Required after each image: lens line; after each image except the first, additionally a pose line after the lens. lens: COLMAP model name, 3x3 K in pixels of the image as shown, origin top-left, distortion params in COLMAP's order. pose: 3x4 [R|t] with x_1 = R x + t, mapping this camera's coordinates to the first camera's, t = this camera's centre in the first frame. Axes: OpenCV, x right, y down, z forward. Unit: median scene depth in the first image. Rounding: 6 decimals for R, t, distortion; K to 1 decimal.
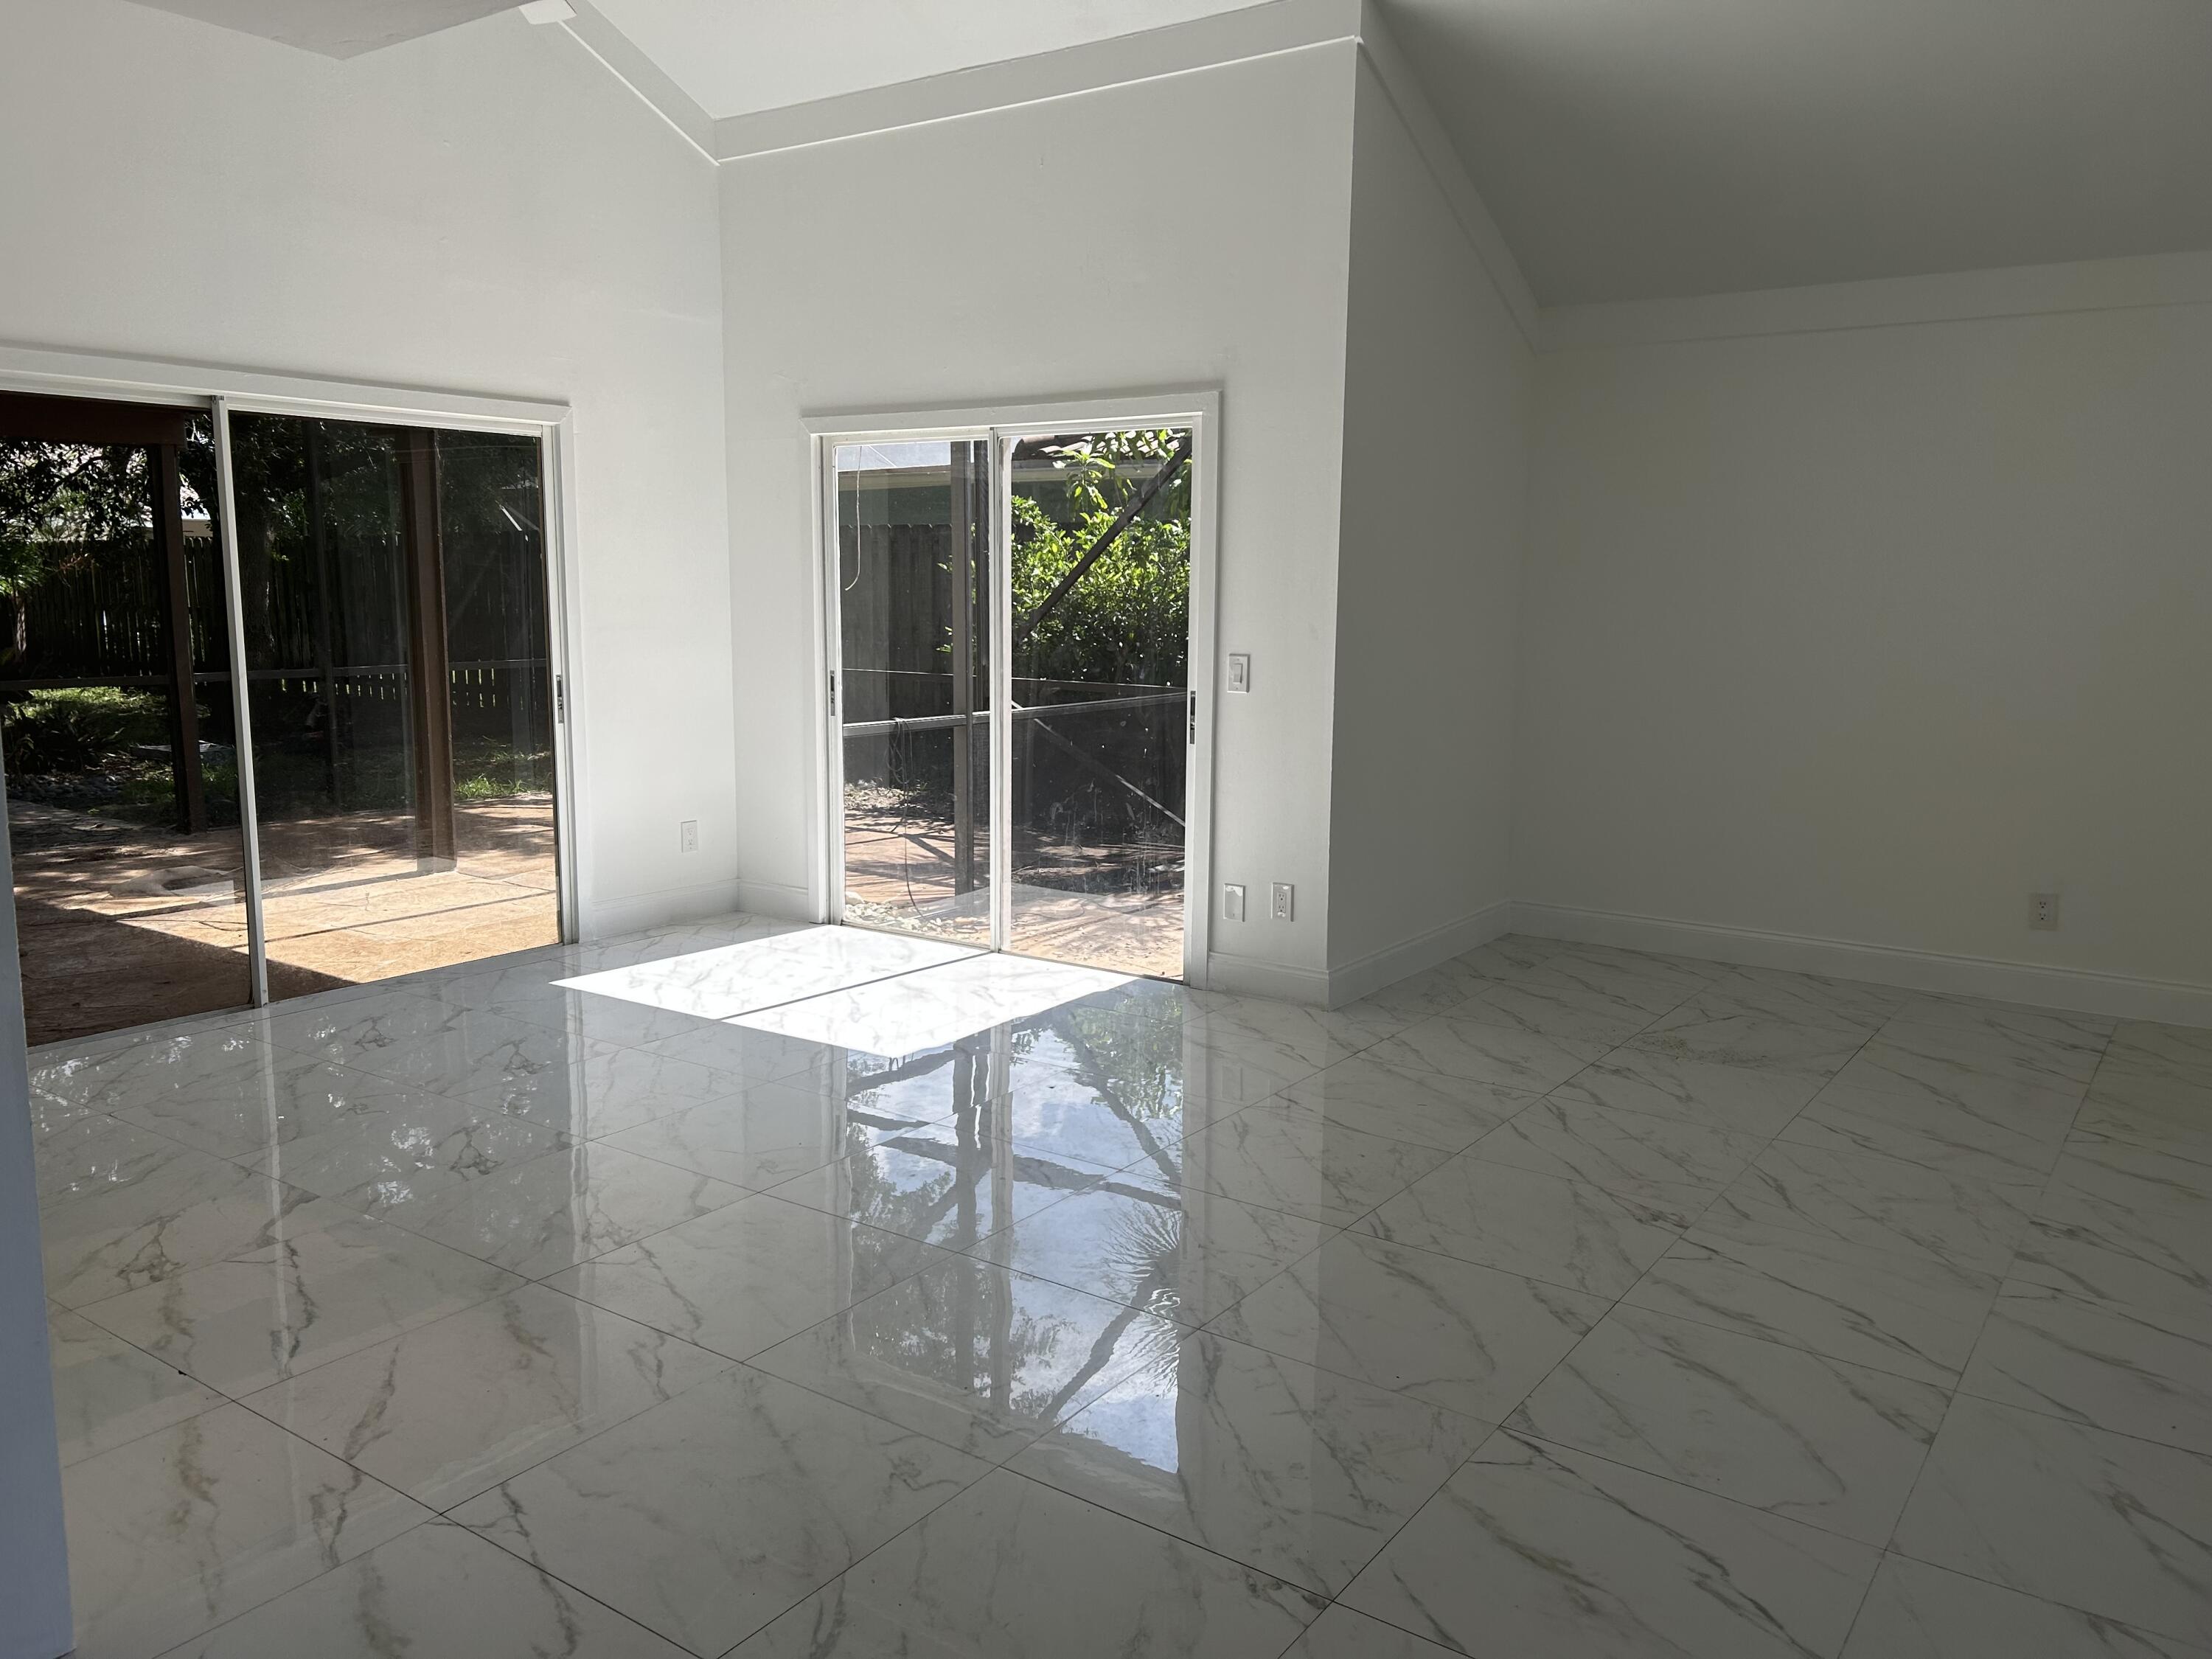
lens RADIAL K [[1663.4, 0, 1113.7], [0, 1663.4, 840.1], [0, 0, 1]] dist [0.053792, -0.062905]
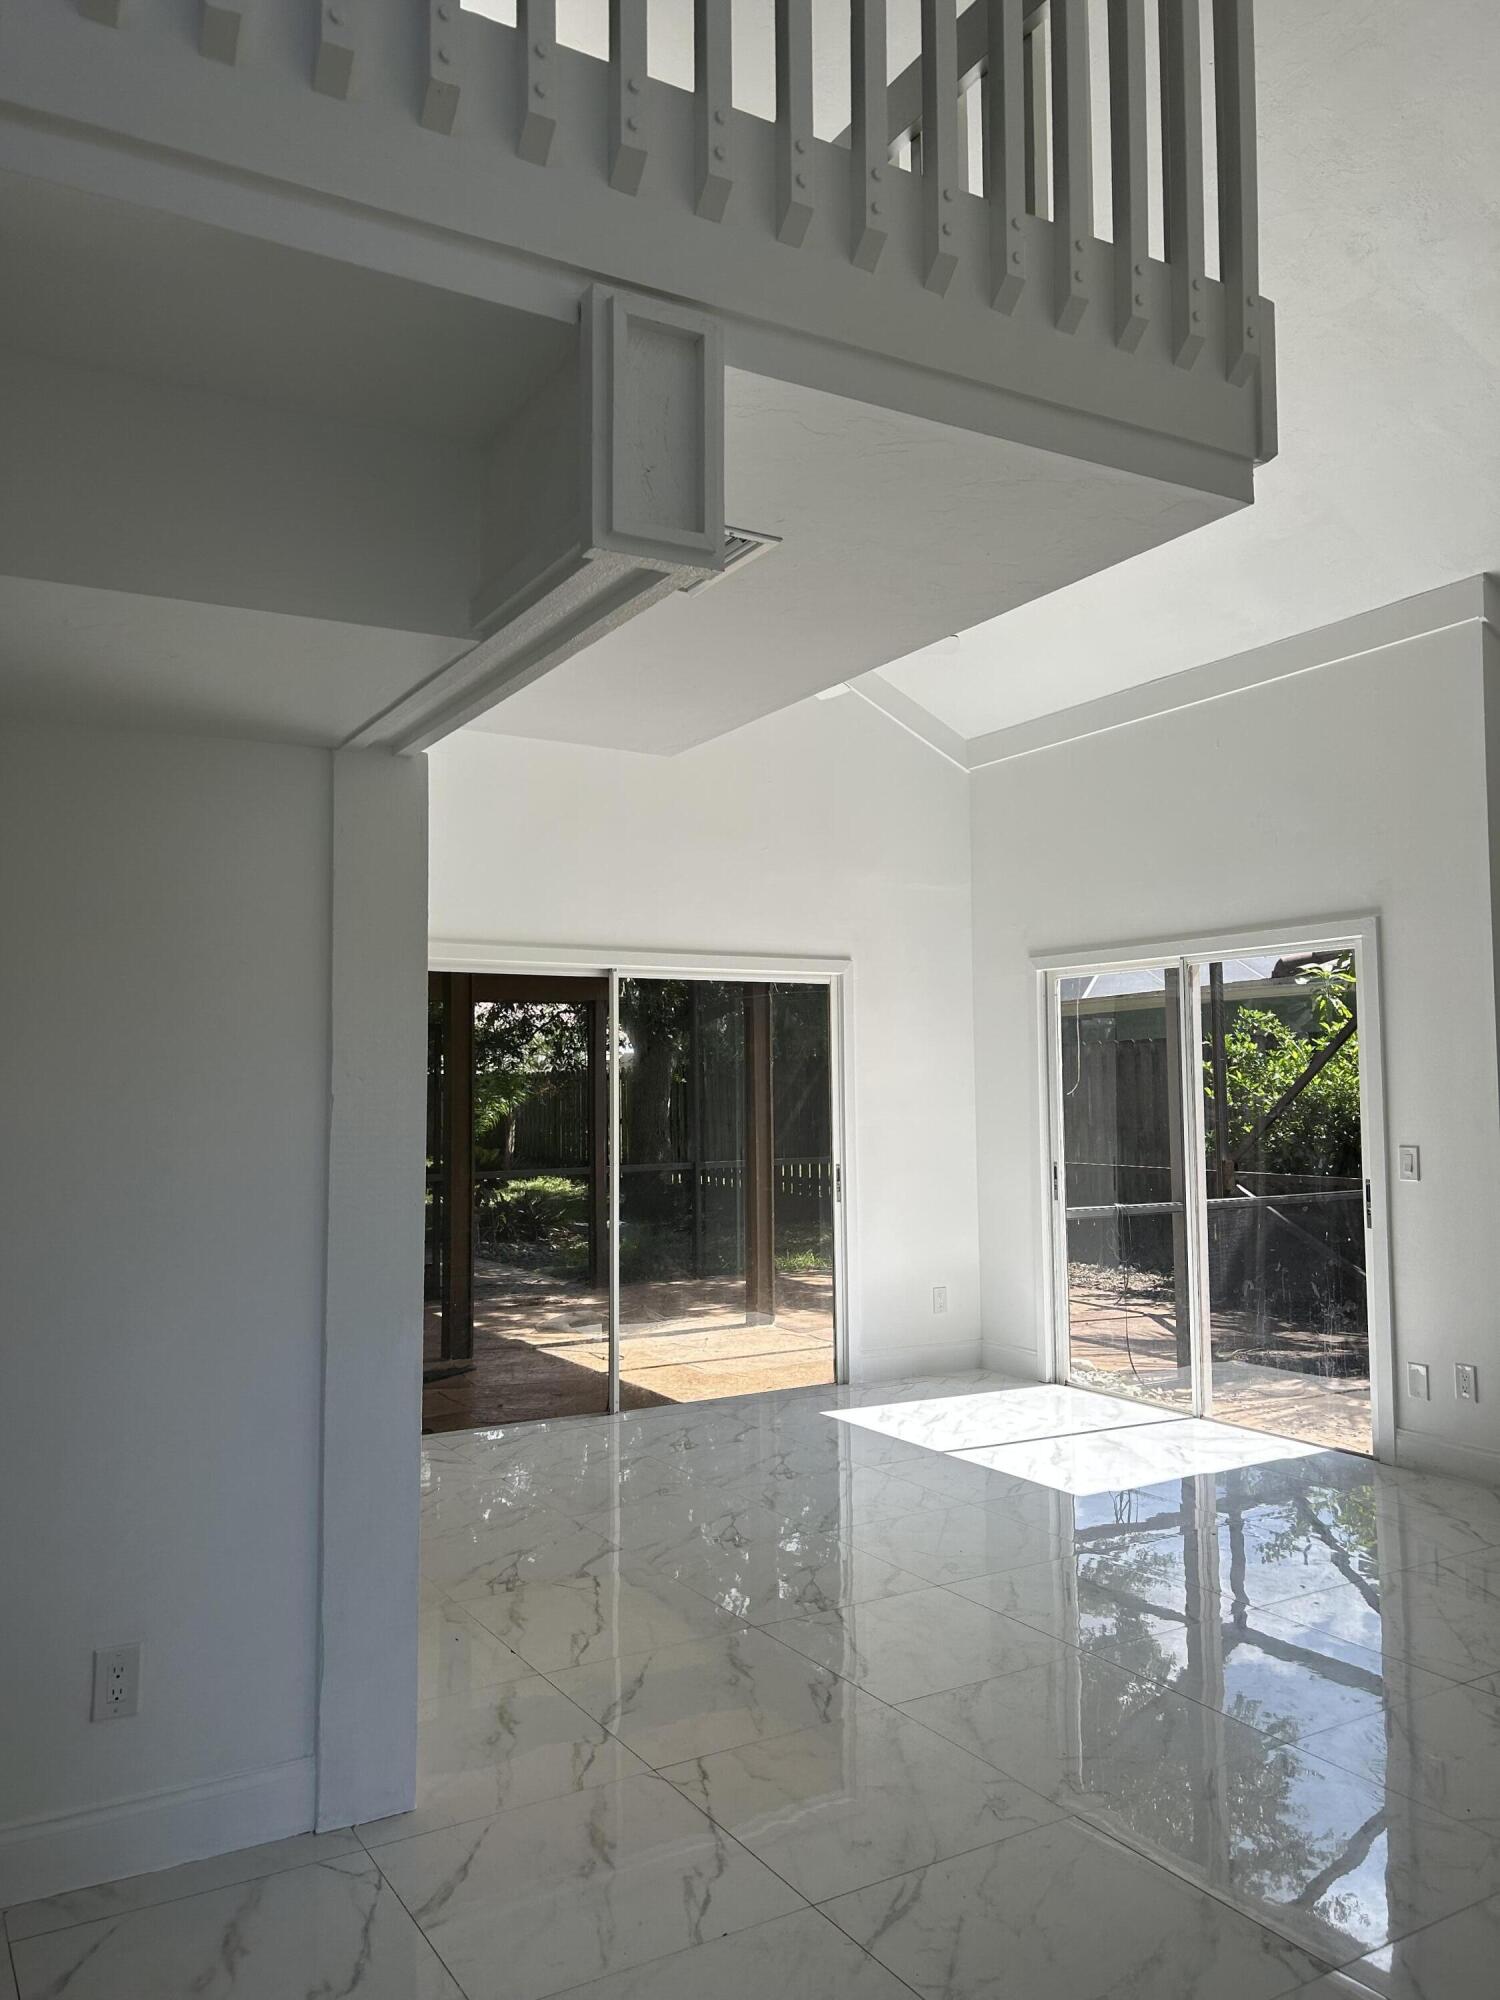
lens RADIAL K [[1505.3, 0, 728.3], [0, 1505.3, 990.2], [0, 0, 1]] dist [0.082692, -0.137777]
pose [[0.906524, -0.045410, -0.419705, 0.081168], [-0.047804, 0.976761, -0.208933, 0.015768], [0.419440, 0.209466, 0.883286, -0.079215]]
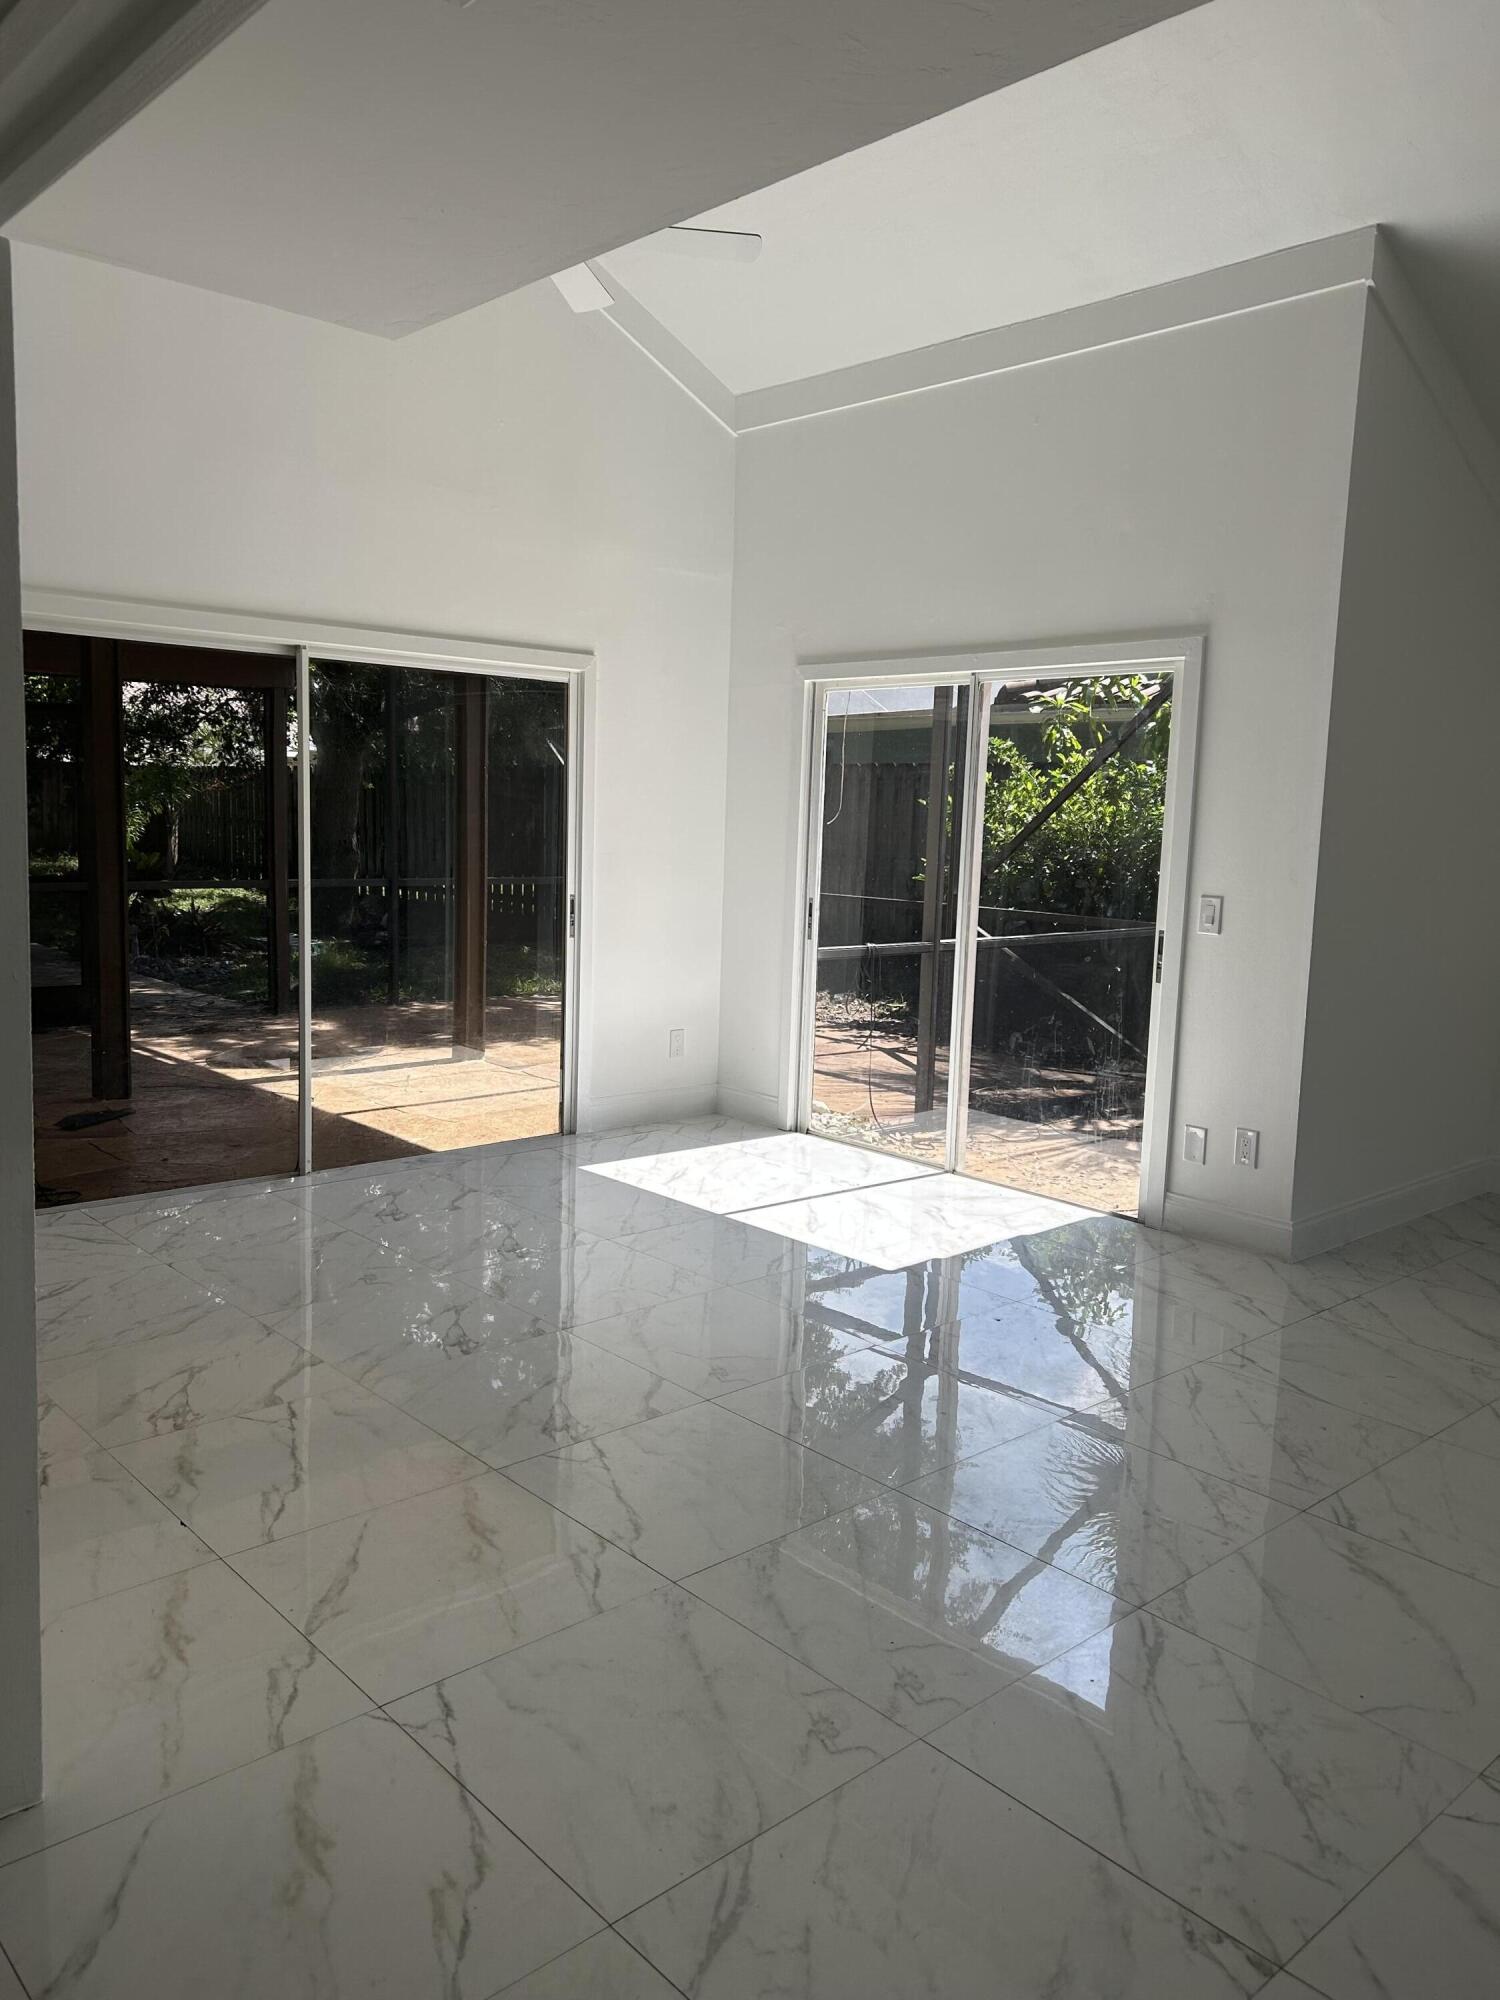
lens RADIAL K [[1504.0, 0, 742.7], [0, 1504.0, 999.1], [0, 0, 1]] dist [0.053792, -0.062905]
pose [[0.975256, 0.049084, -0.215563, -0.000210], [-0.055677, 0.998145, -0.024615, -0.010347], [0.213955, 0.036008, 0.976180, 0.047004]]
